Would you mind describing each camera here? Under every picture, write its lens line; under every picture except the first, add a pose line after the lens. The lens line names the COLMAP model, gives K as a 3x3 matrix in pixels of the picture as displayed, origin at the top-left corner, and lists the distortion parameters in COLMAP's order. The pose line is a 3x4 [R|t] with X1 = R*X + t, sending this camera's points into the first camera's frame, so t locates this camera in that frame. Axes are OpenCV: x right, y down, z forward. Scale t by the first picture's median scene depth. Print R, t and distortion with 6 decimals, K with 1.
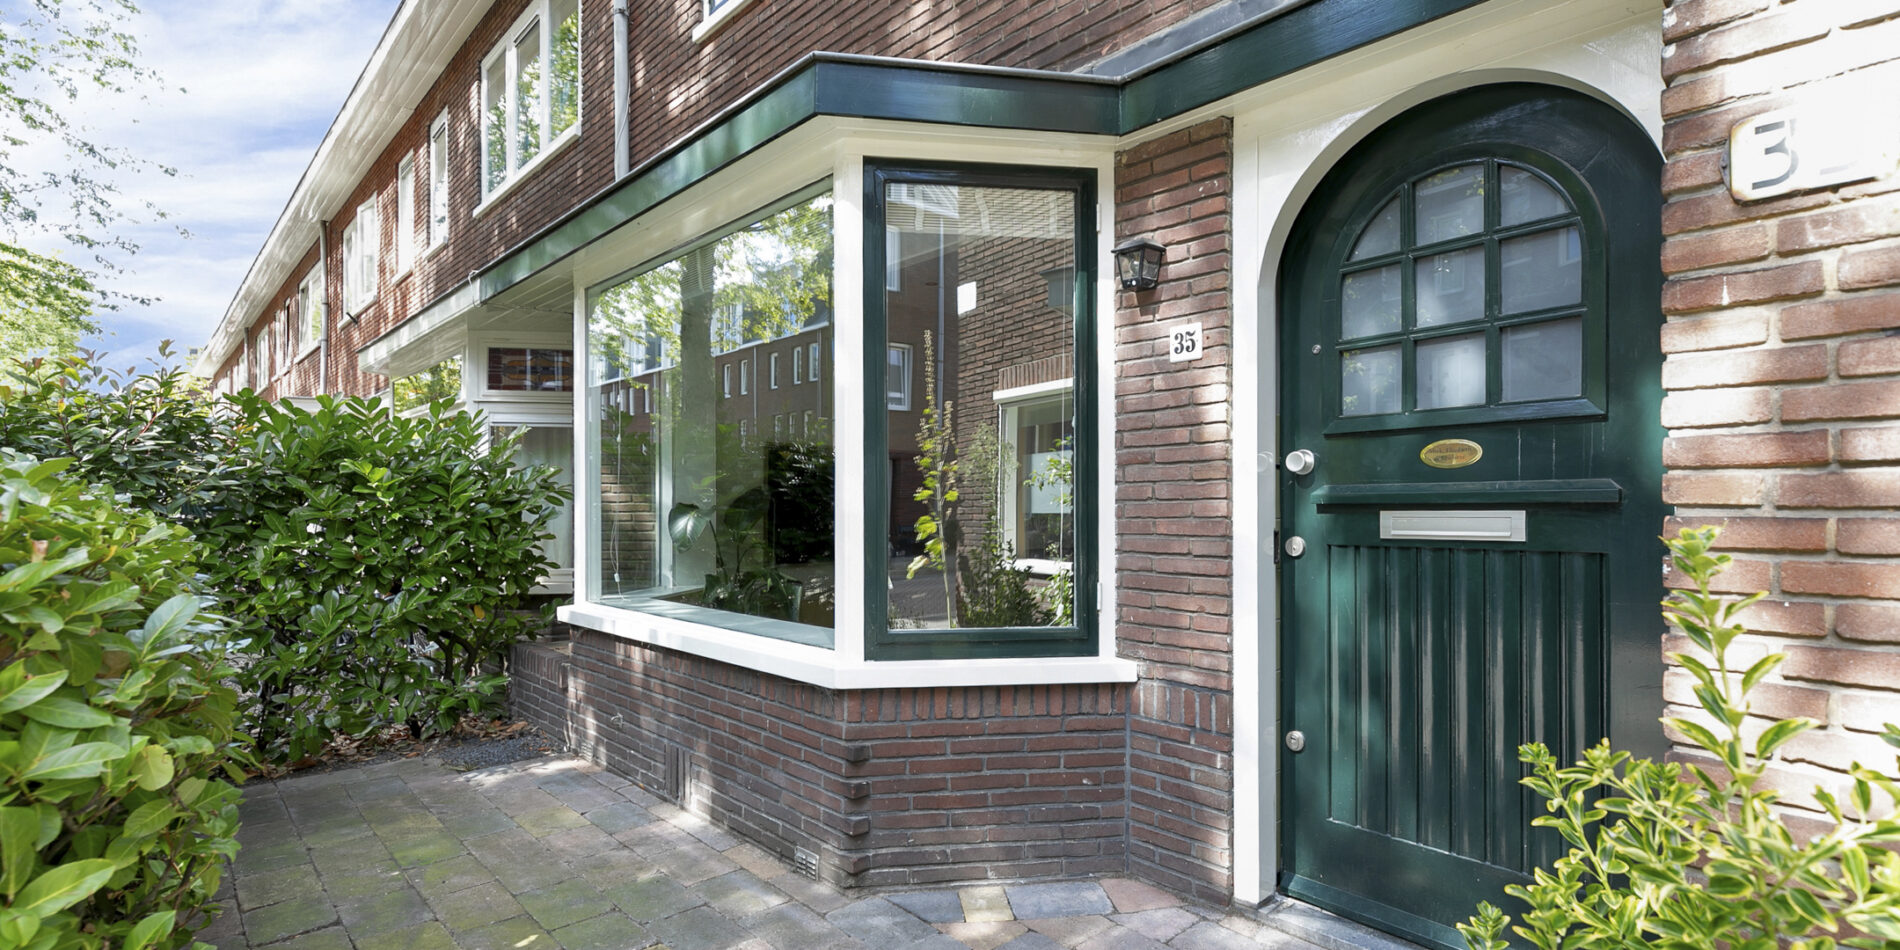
lens RADIAL K [[873.0, 0, 949.1], [0, 873.0, 487.7], [0, 0, 1]] dist [0.004608, 0.000106]
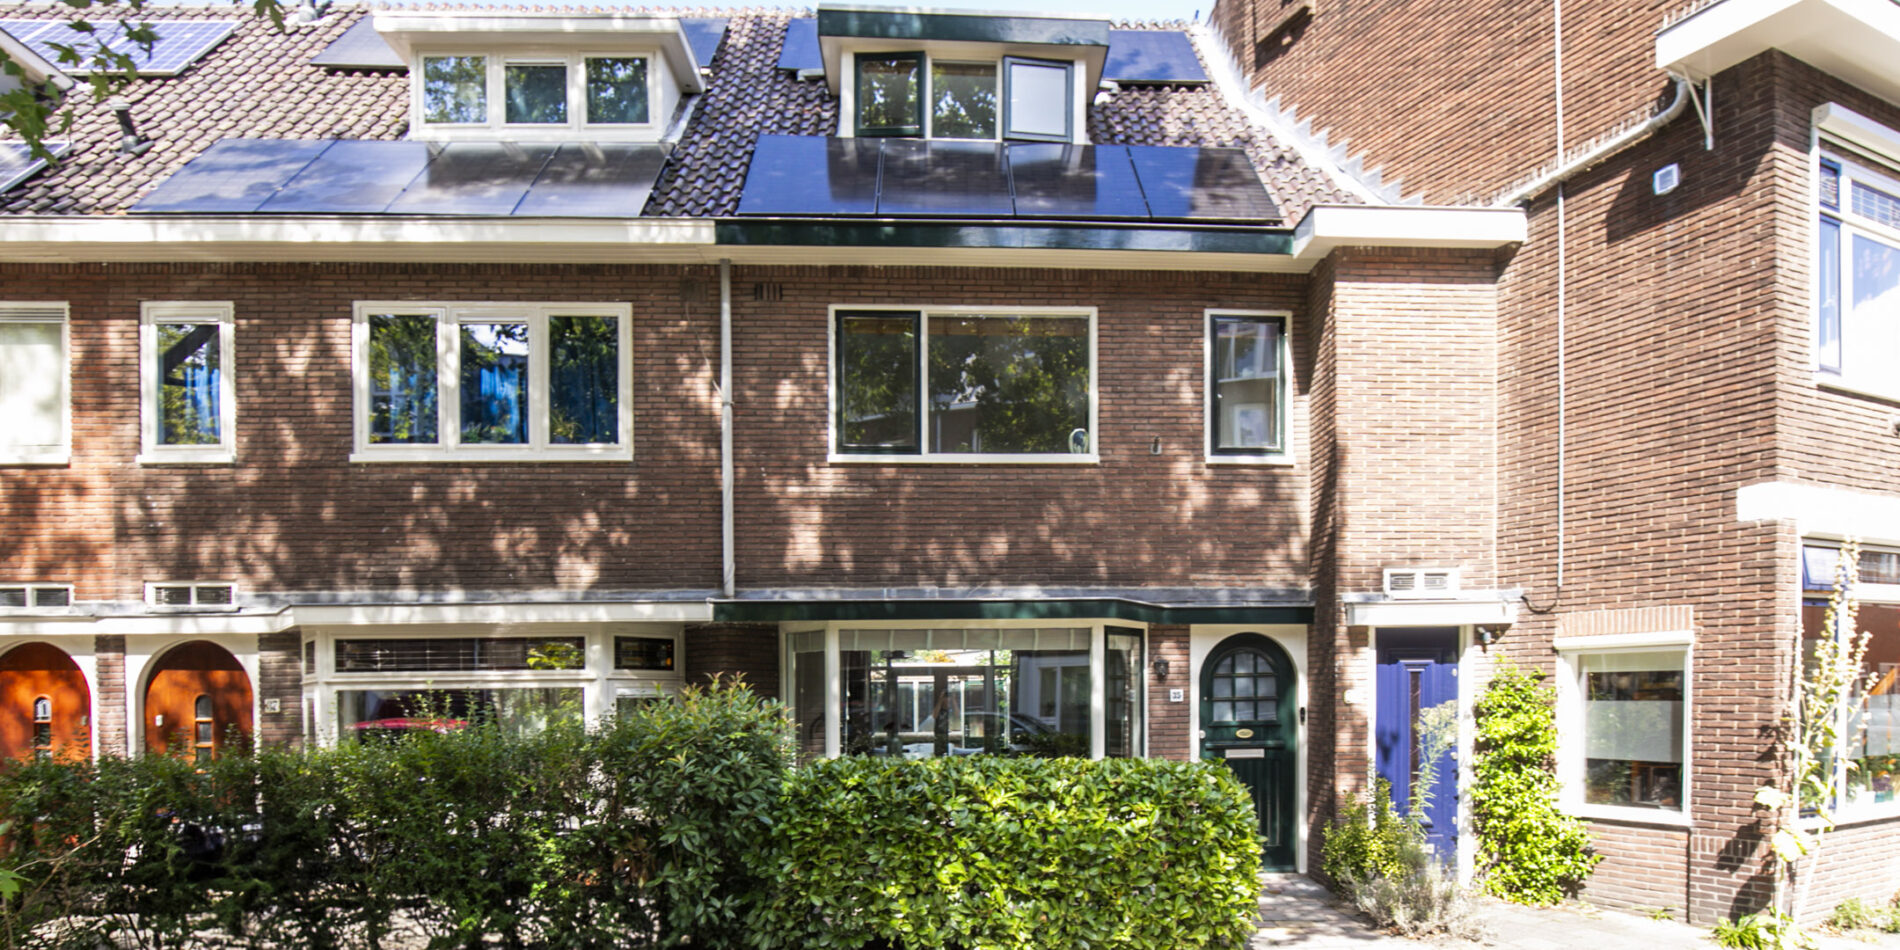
lens RADIAL K [[1122.2, 0, 1013.6], [0, 1122.2, 683.1], [0, 0, 1]] dist [-0.025267, -0.000741]
pose [[0.639037, -0.005381, 0.769157, -2.879670], [-0.003409, 0.999946, 0.009828, -0.231227], [-0.769168, -0.008902, 0.638984, -0.964591]]
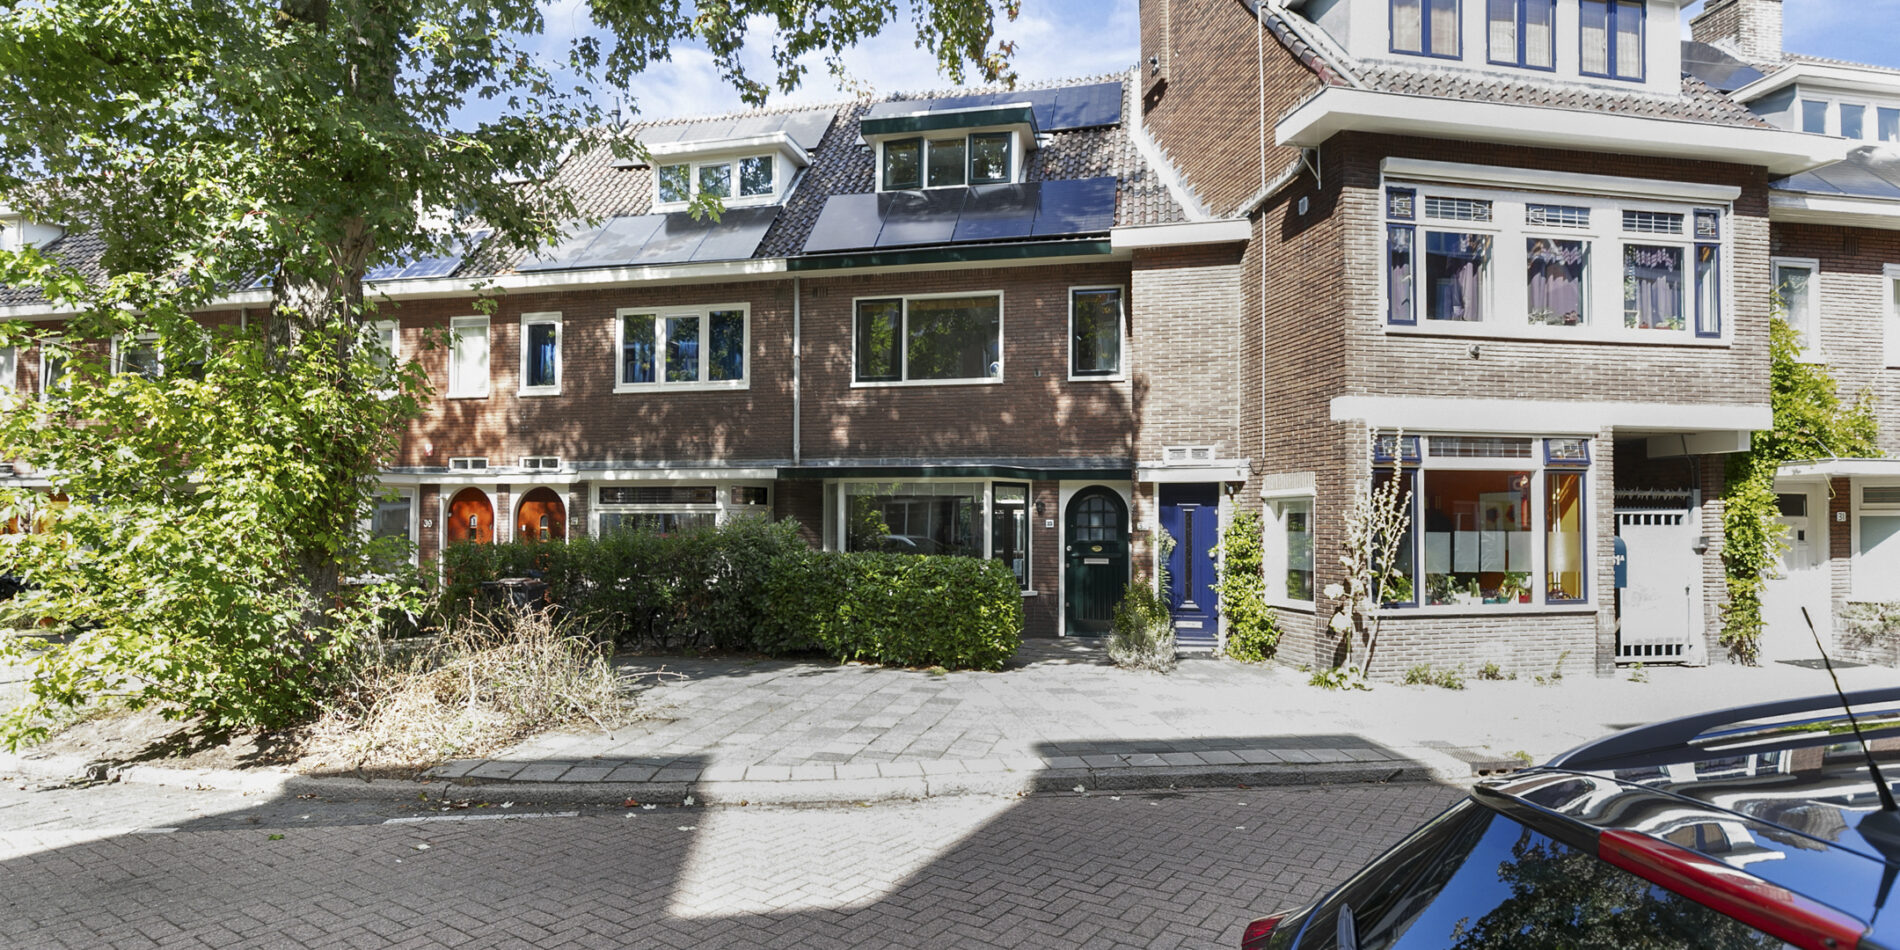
lens RADIAL K [[977.3, 0, 943.9], [0, 977.3, 474.8], [0, 0, 1]] dist [0.000501, 0.000027]
pose [[0.840287, 0.028046, 0.541416, -3.011074], [-0.015025, 0.999482, -0.028455, -0.261117], [-0.541934, 0.015776, 0.840273, -3.083237]]
